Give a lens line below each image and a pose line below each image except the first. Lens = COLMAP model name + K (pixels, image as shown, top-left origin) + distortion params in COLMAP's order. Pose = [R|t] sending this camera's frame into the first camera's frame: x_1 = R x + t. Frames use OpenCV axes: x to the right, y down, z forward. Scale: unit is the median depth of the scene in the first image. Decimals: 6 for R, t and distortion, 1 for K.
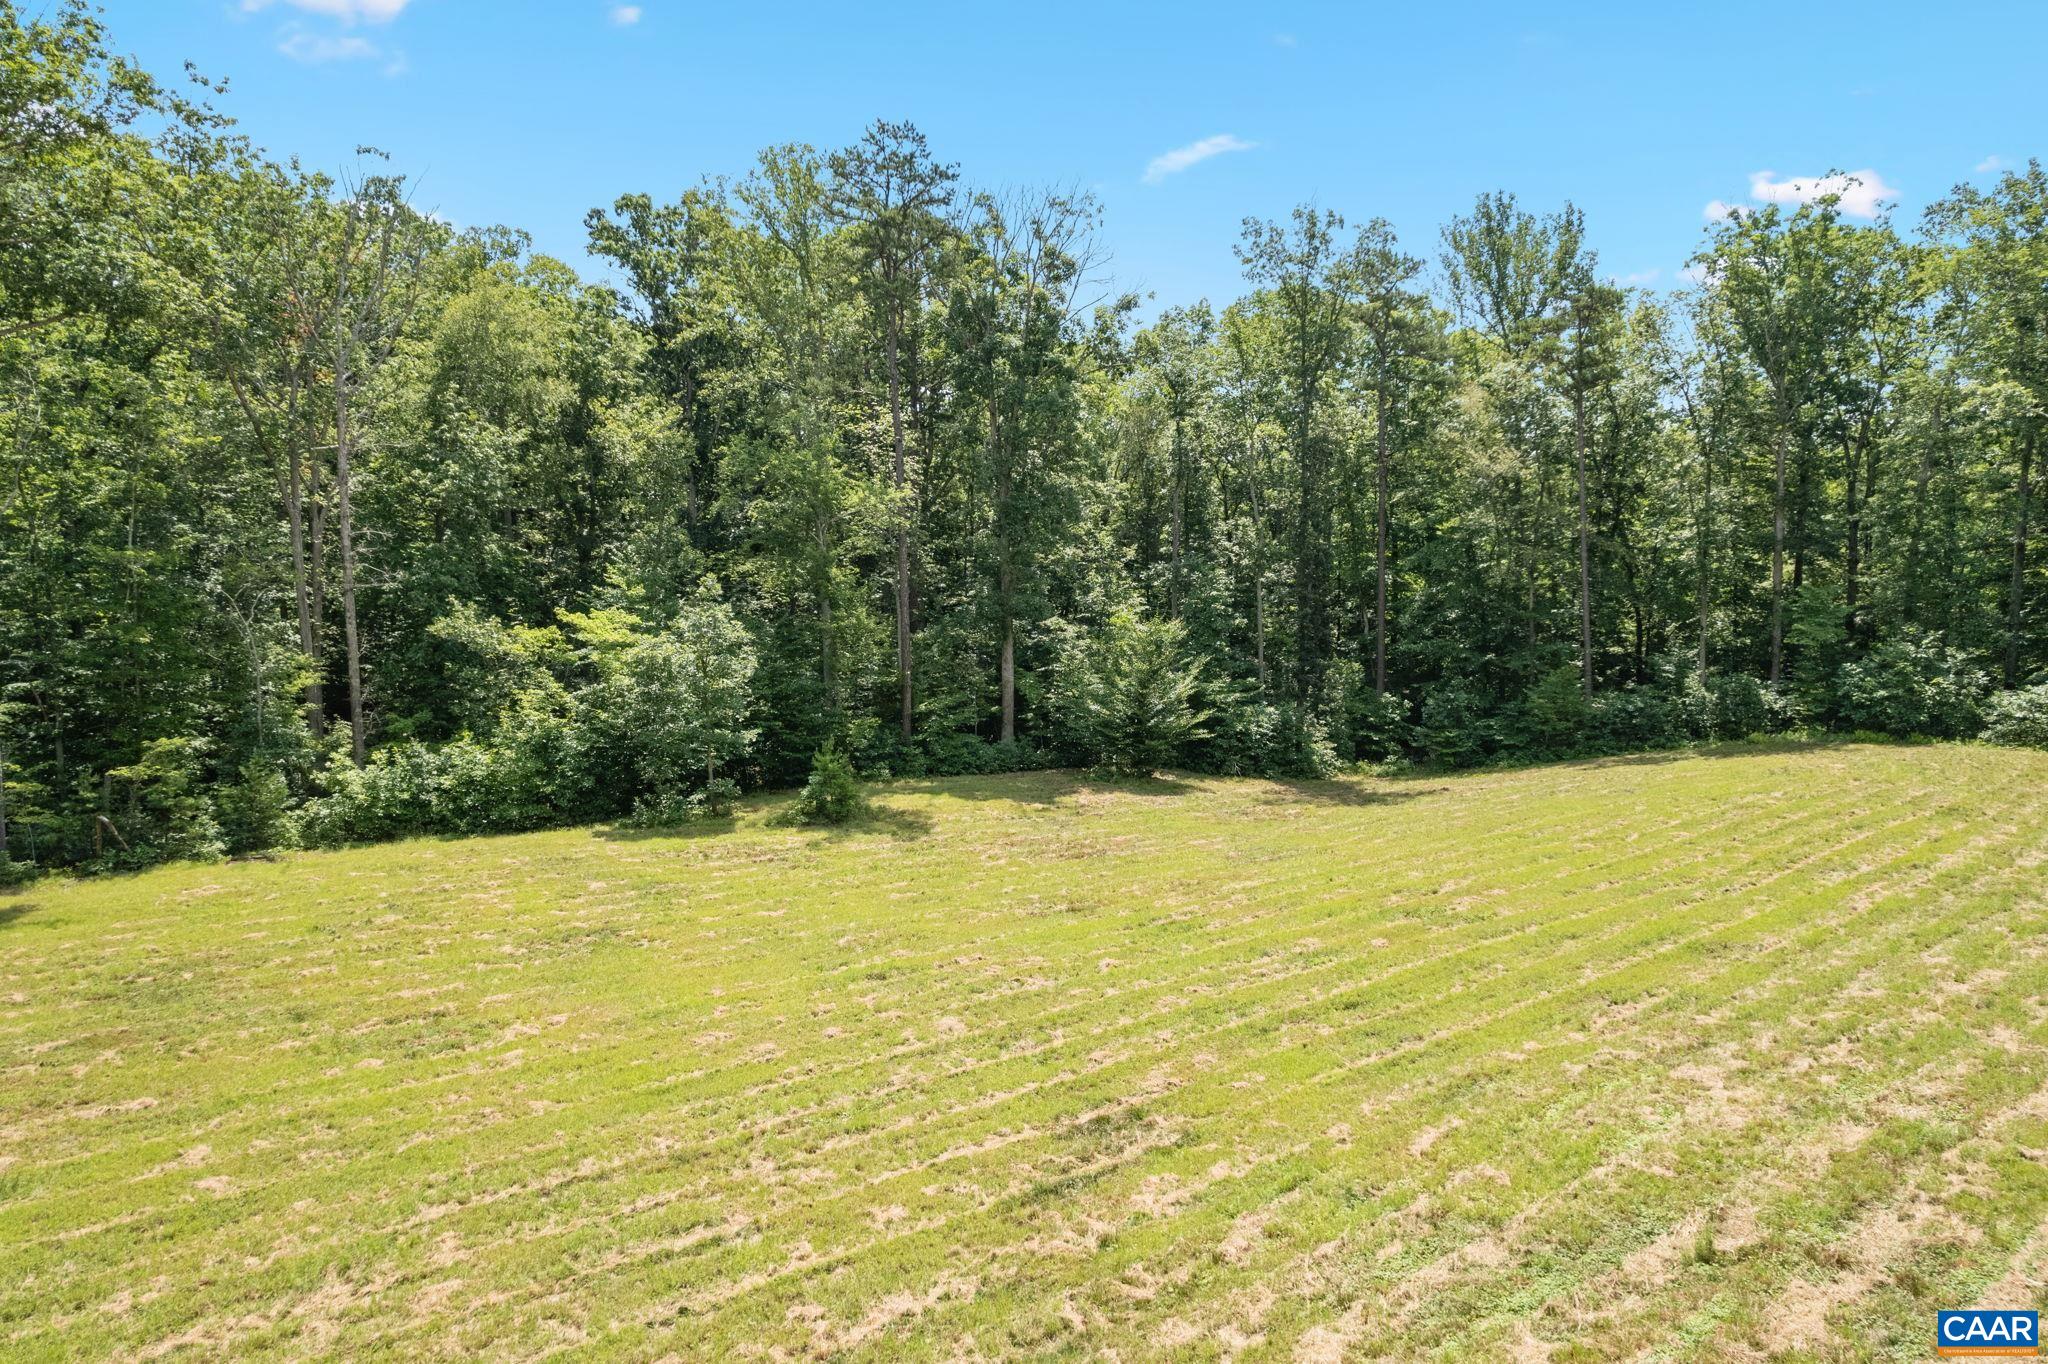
lens RADIAL K [[1309.1, 0, 1028.1], [0, 1309.1, 683.8], [0, 0, 1]] dist [-0.043890, 0.010202]
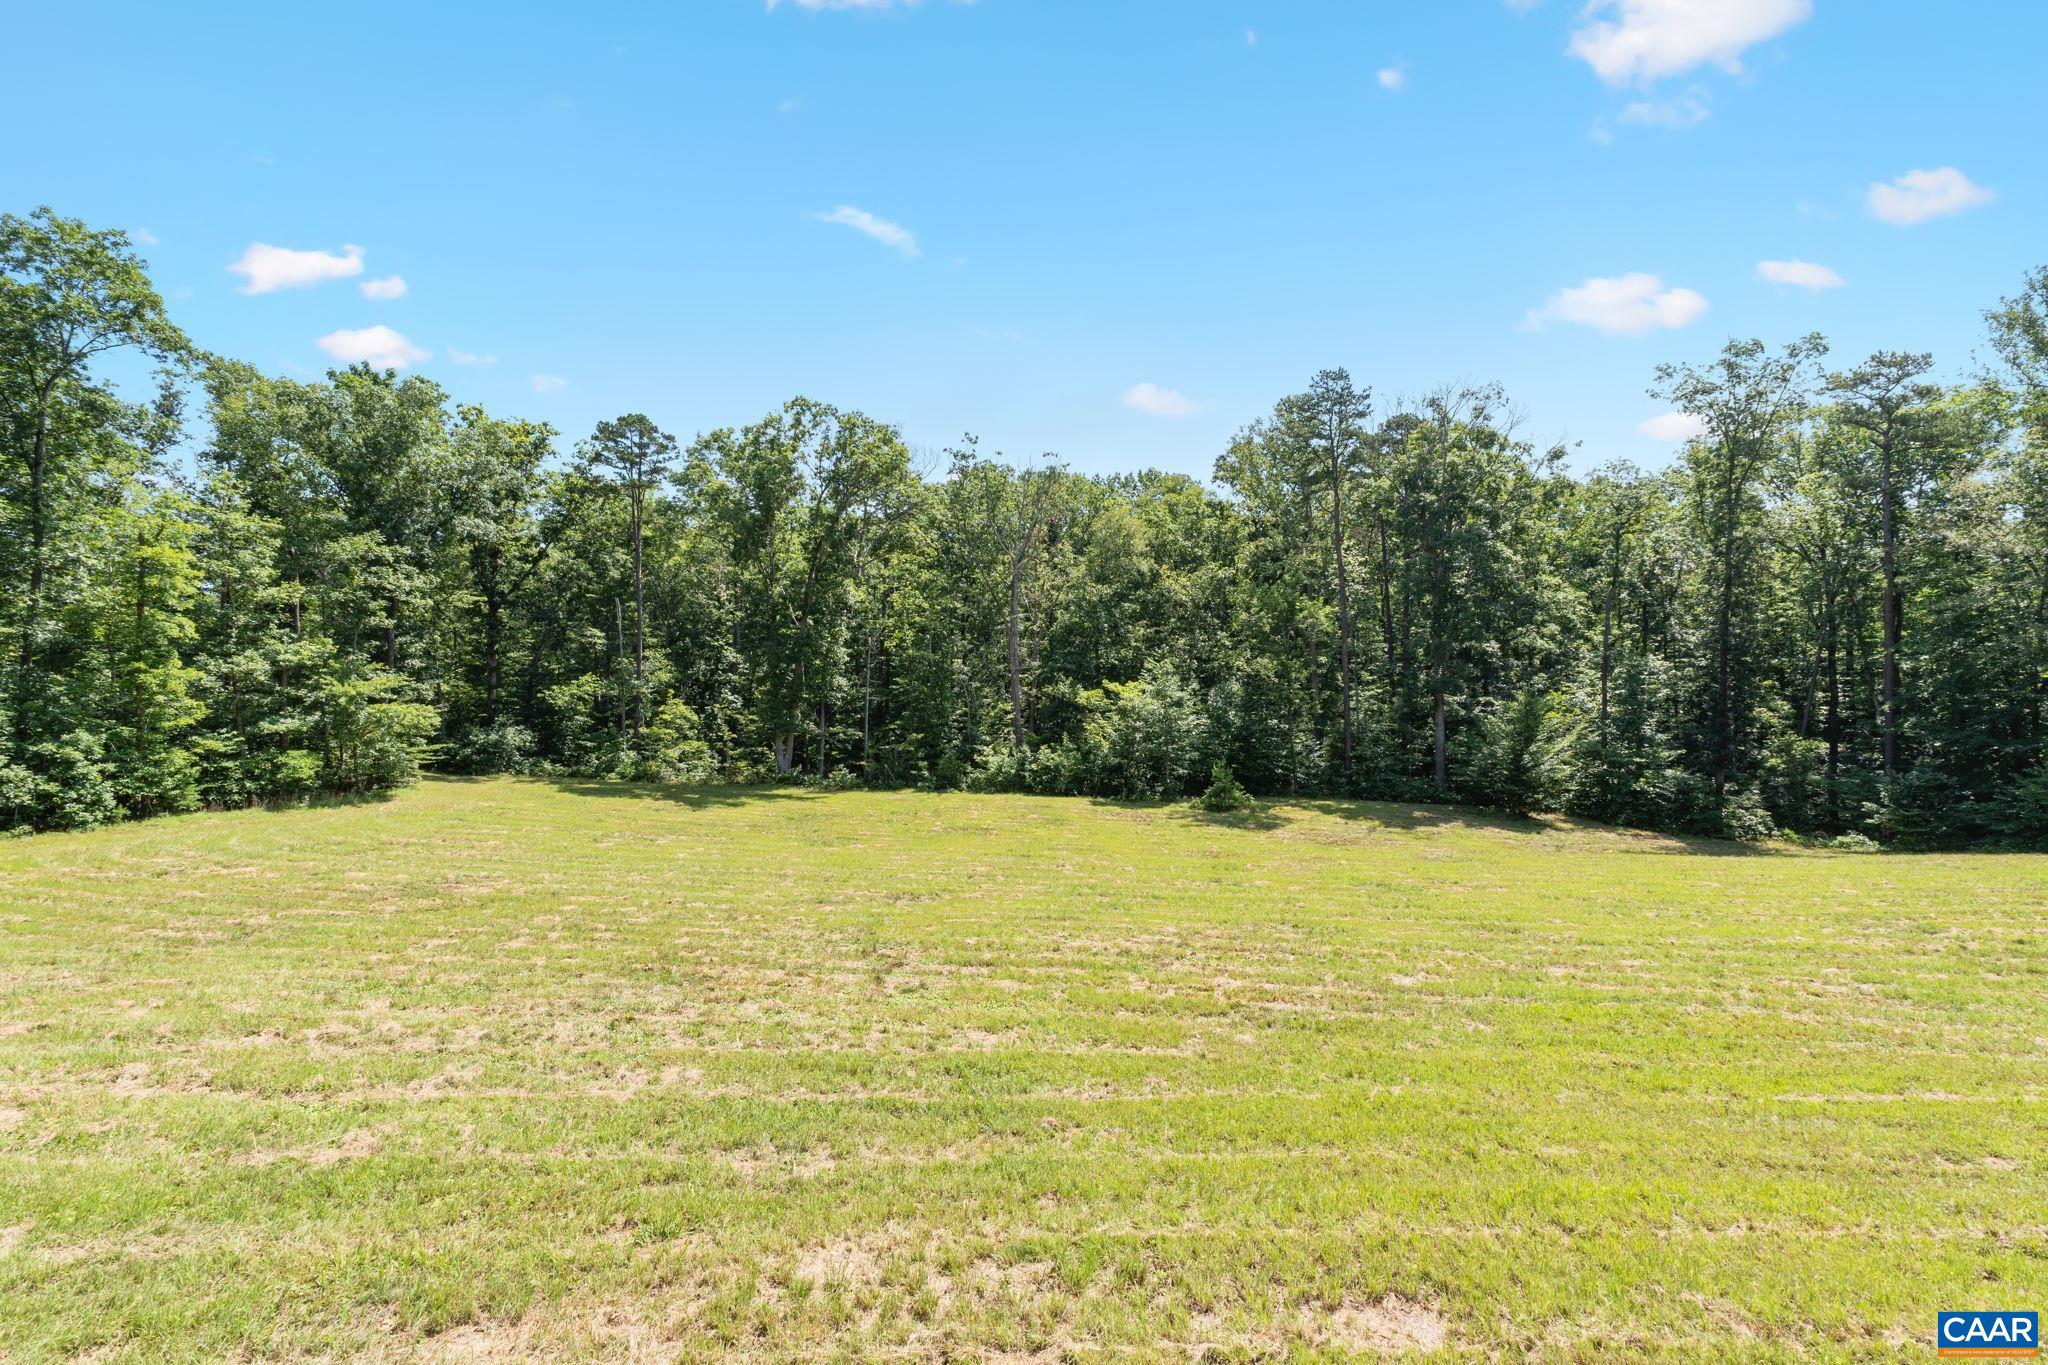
lens RADIAL K [[864.3, 0, 1015.7], [0, 864.3, 675.6], [0, 0, 1]] dist [-0.005444, -0.000917]
pose [[0.701437, -0.006837, -0.712699, 0.322476], [-0.061353, 0.995663, -0.069935, 0.022153], [0.710086, 0.092781, 0.697975, 0.042262]]
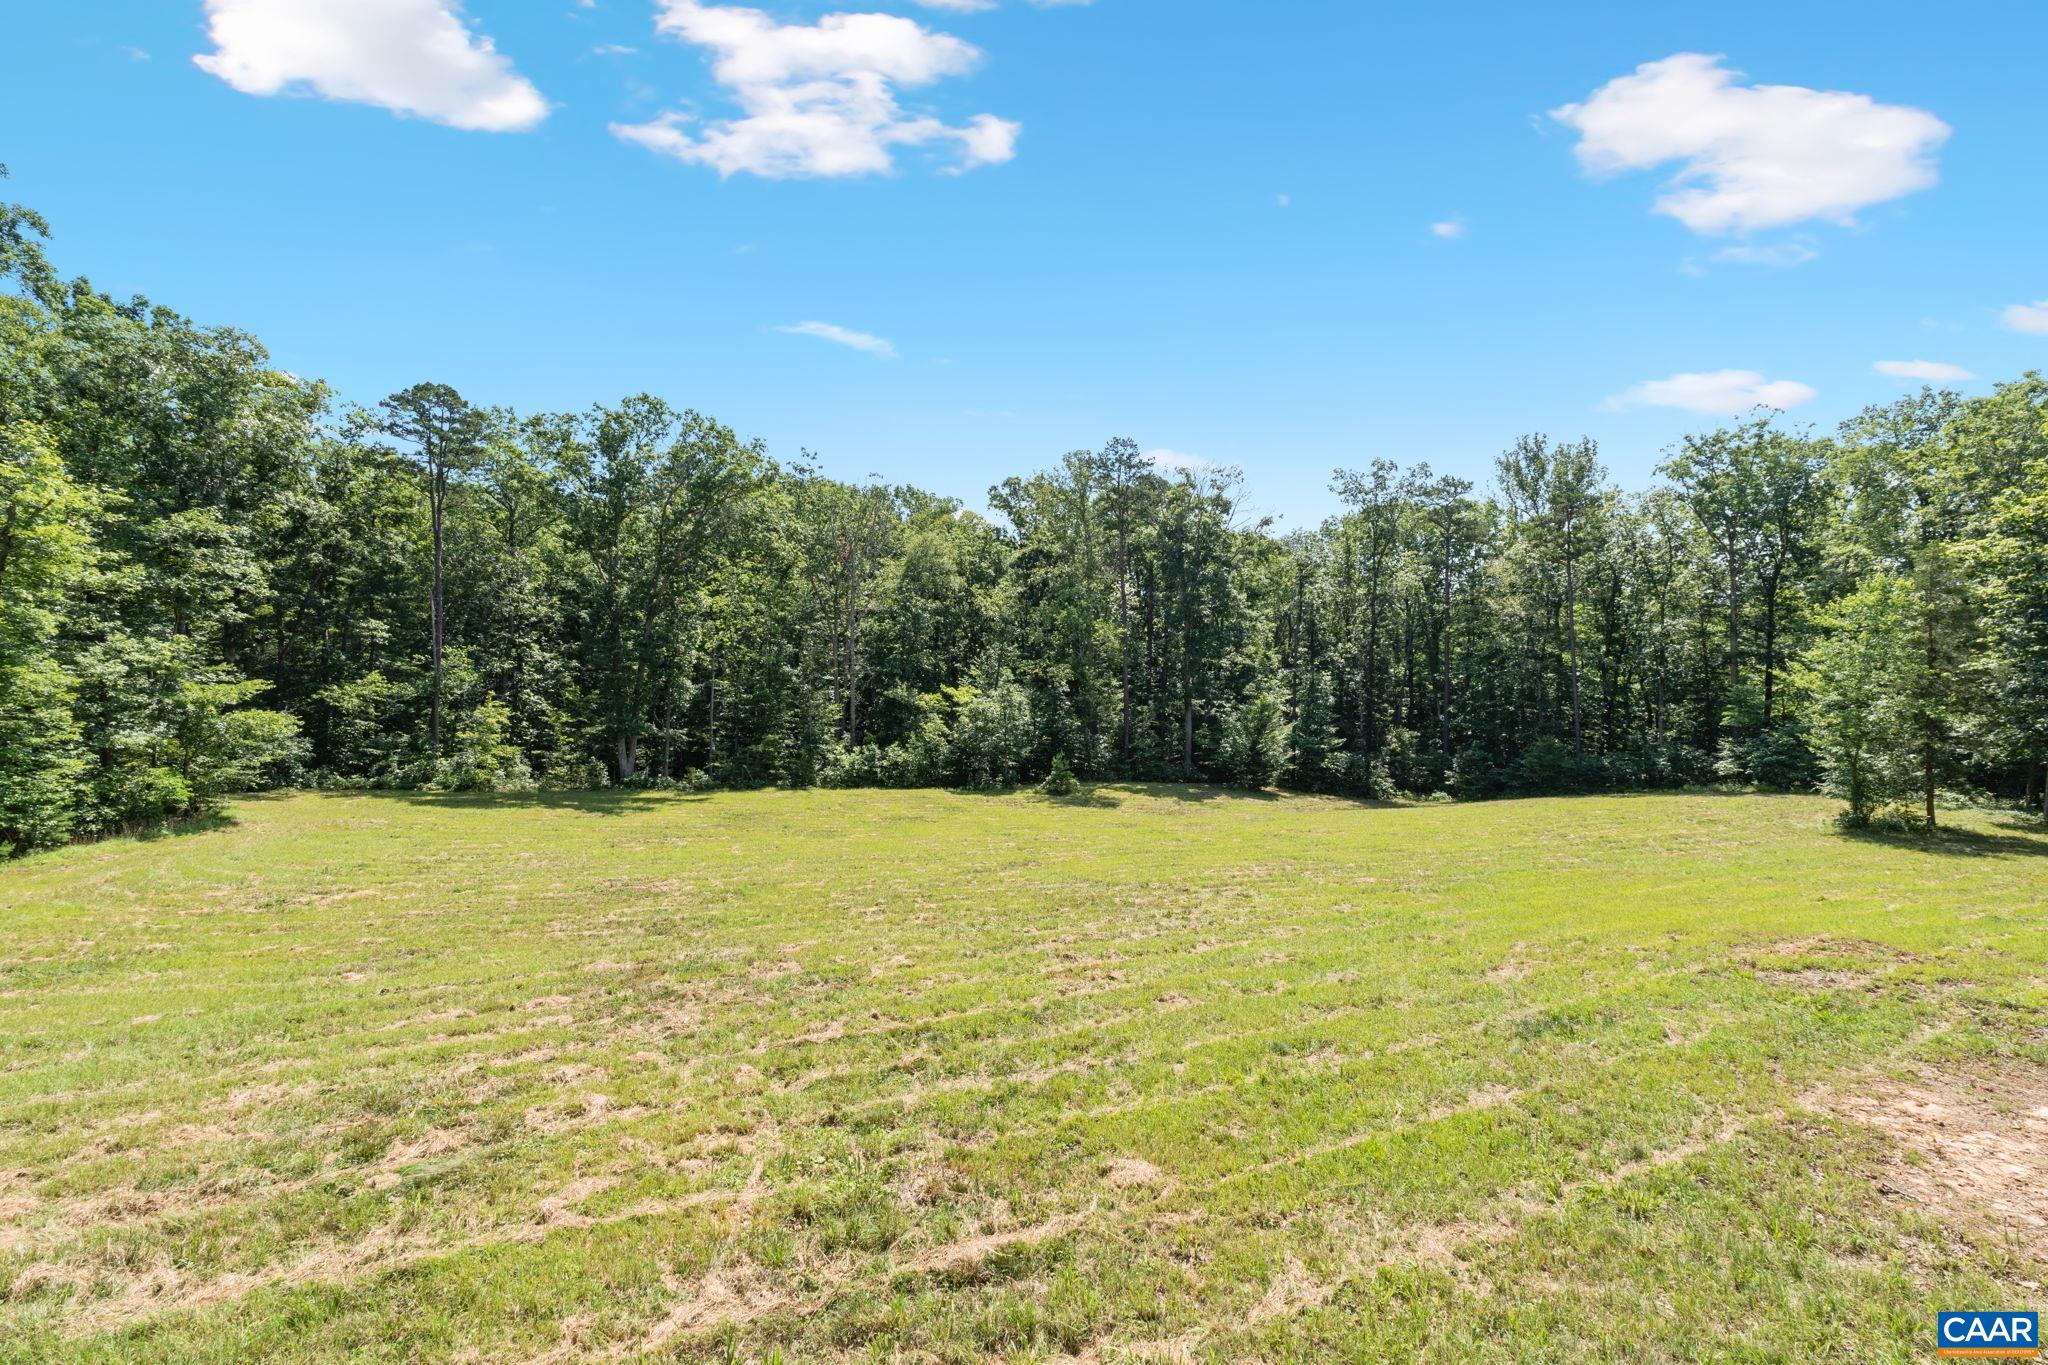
lens RADIAL K [[864.3, 0, 1018.3], [0, 864.3, 675.7], [0, 0, 1]] dist [-0.005444, -0.000917]
pose [[0.933502, 0.010328, -0.358423, 0.191308], [-0.043503, 0.995463, -0.084619, 0.029918], [0.355923, 0.094585, 0.929716, -0.190379]]
